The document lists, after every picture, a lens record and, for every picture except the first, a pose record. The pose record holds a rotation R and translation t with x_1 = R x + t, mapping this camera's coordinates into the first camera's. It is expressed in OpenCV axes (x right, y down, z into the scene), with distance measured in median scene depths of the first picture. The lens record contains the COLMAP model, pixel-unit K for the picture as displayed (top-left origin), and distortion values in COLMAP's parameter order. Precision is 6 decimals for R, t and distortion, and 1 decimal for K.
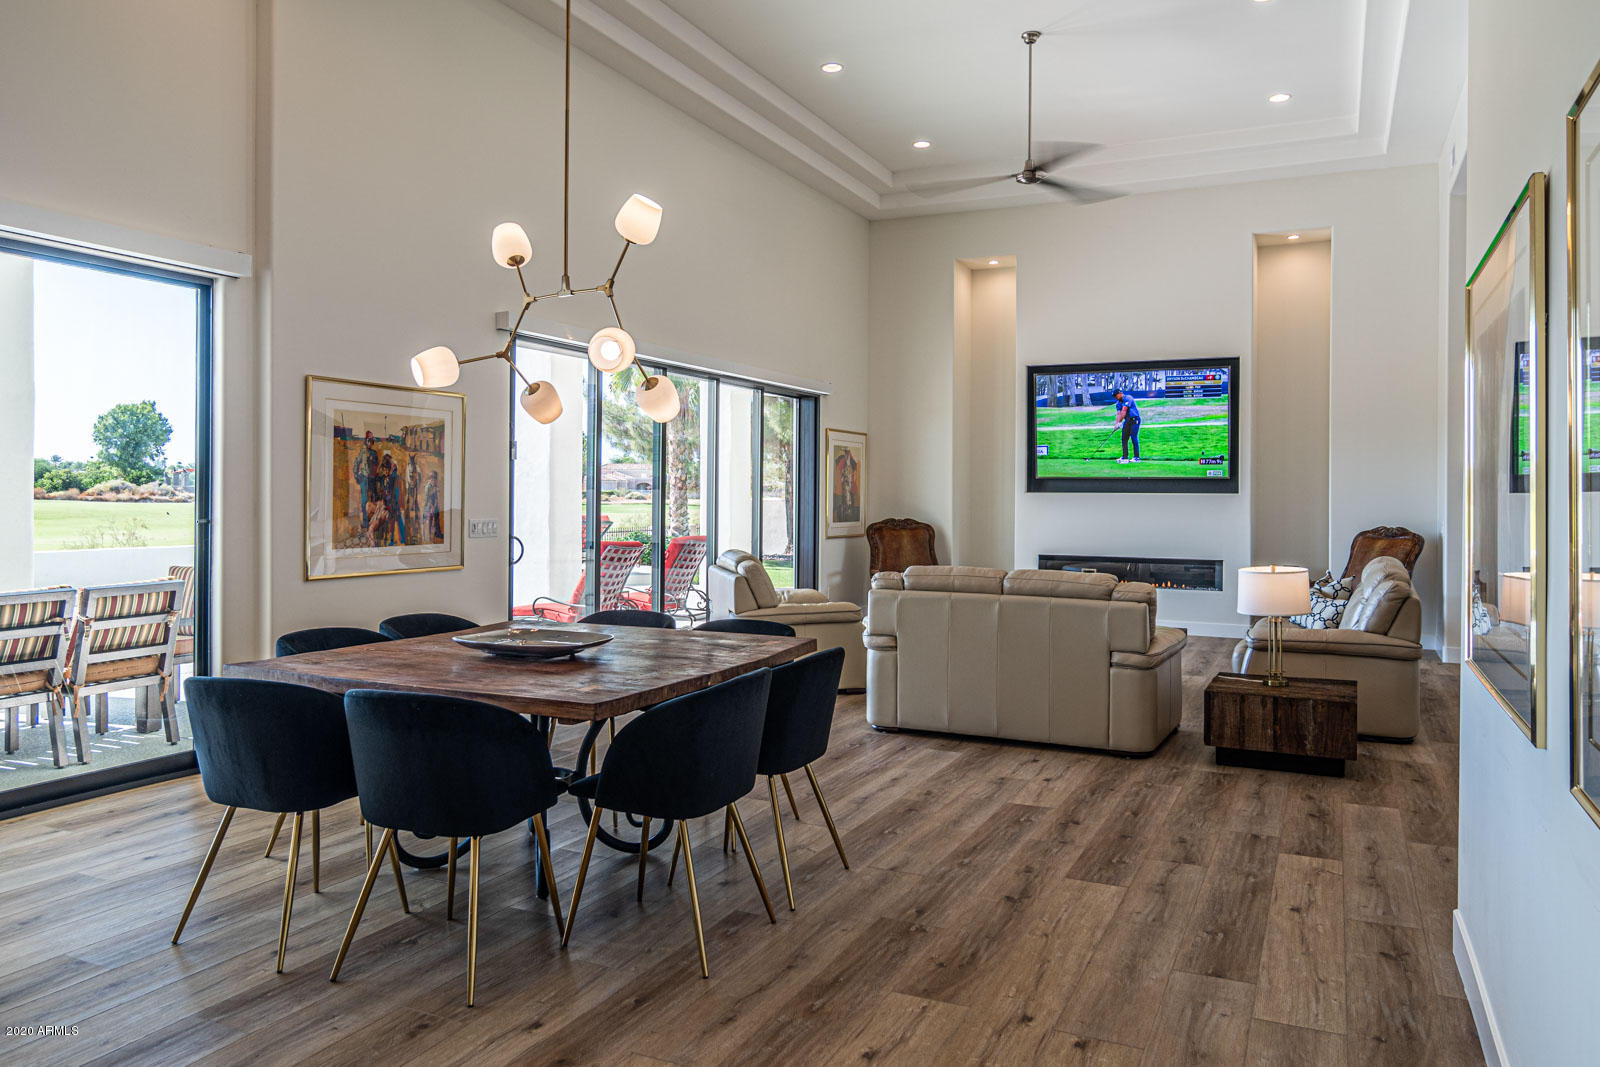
lens RADIAL K [[1116.0, 0, 819.3], [0, 1116.0, 488.4], [0, 0, 1]] dist [0.009778, -0.001489]
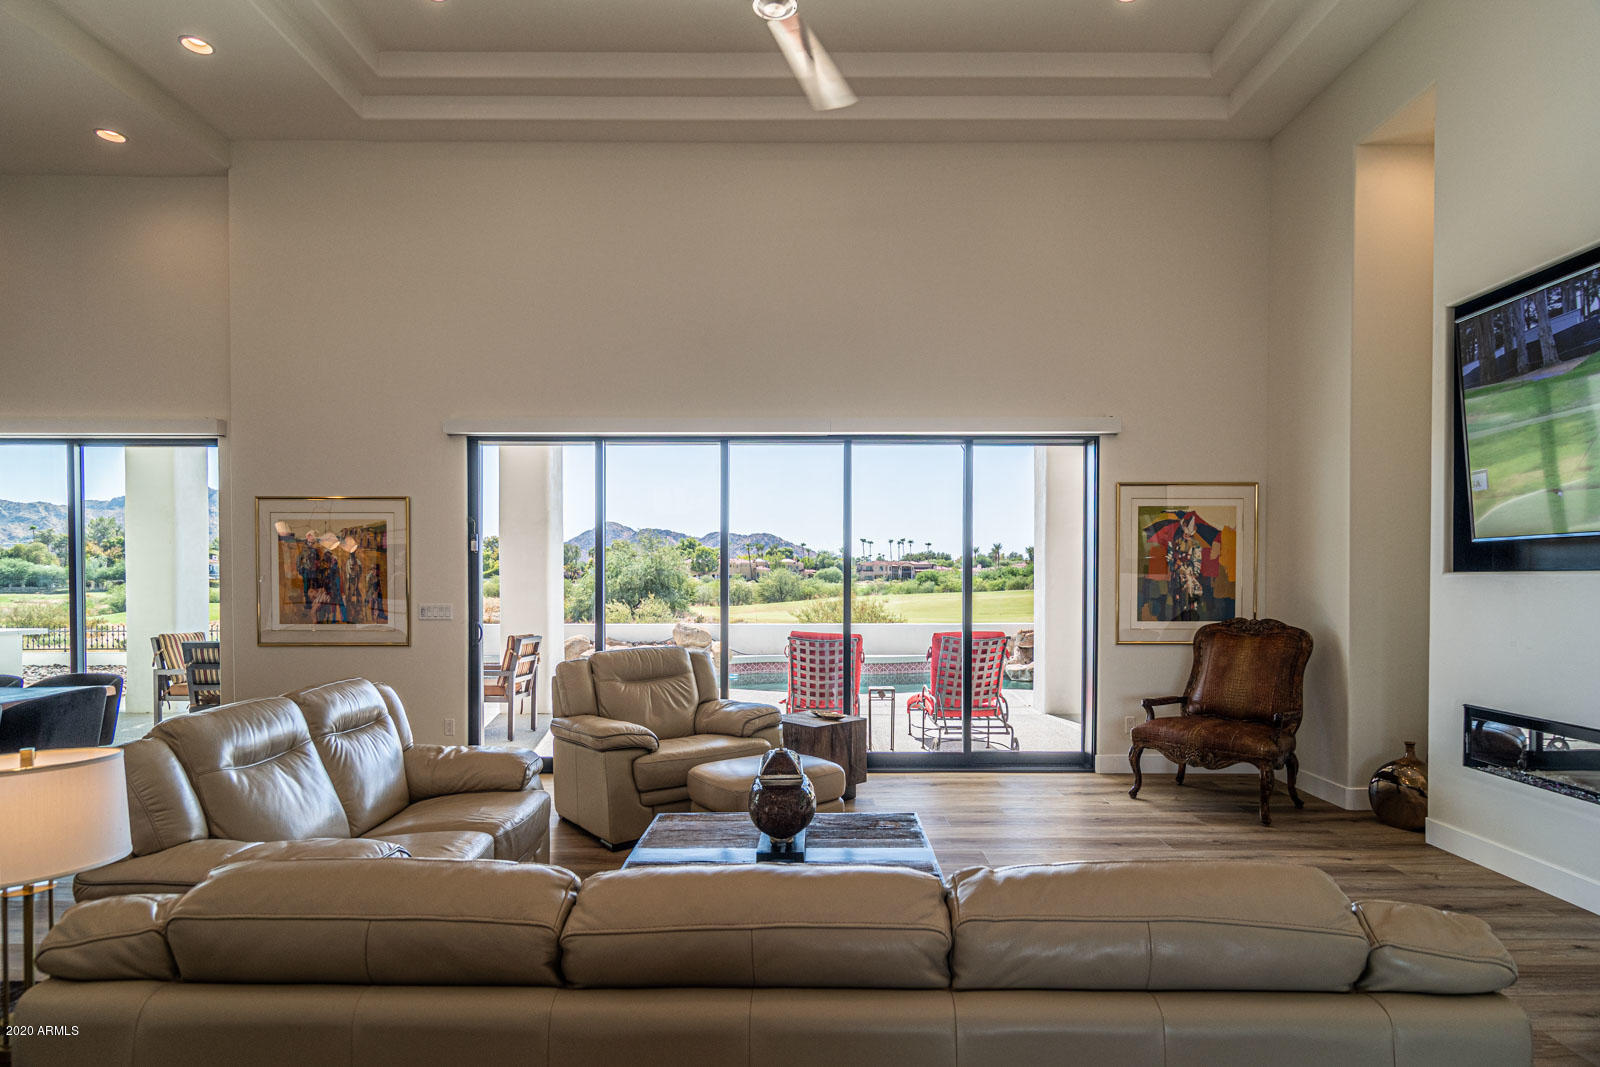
lens RADIAL K [[888.4, 0, 845.6], [0, 888.4, 595.3], [0, 0, 1]] dist [0.002268, 0.001902]
pose [[0.412962, 0.008004, -0.910713, 0.513383], [0.009574, 0.999868, 0.013129, 0.007548], [0.910698, -0.014141, 0.412831, 0.721686]]
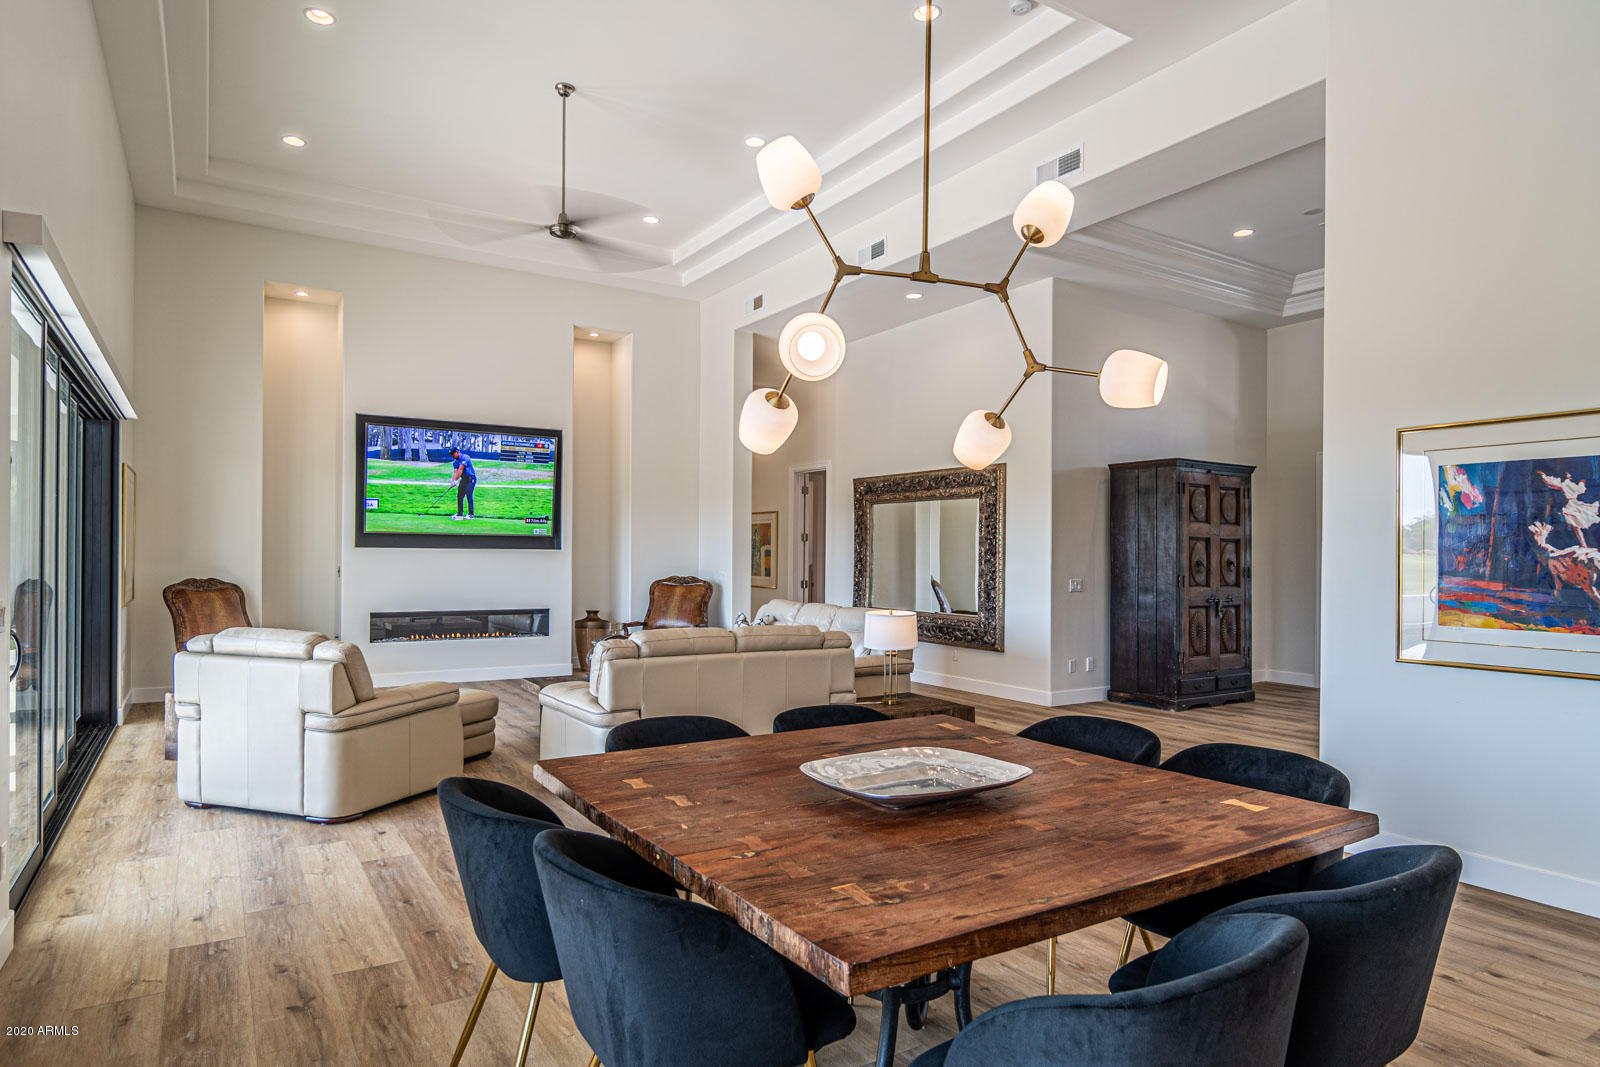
lens RADIAL K [[927.5, 0, 785.9], [0, 927.5, 558.0], [0, 0, 1]] dist [-0.001055, -0.004156]
pose [[0.544594, -0.004981, 0.838685, -0.329038], [-0.010176, 0.999870, 0.012546, -0.001336], [-0.838638, -0.015367, 0.544472, 0.320545]]
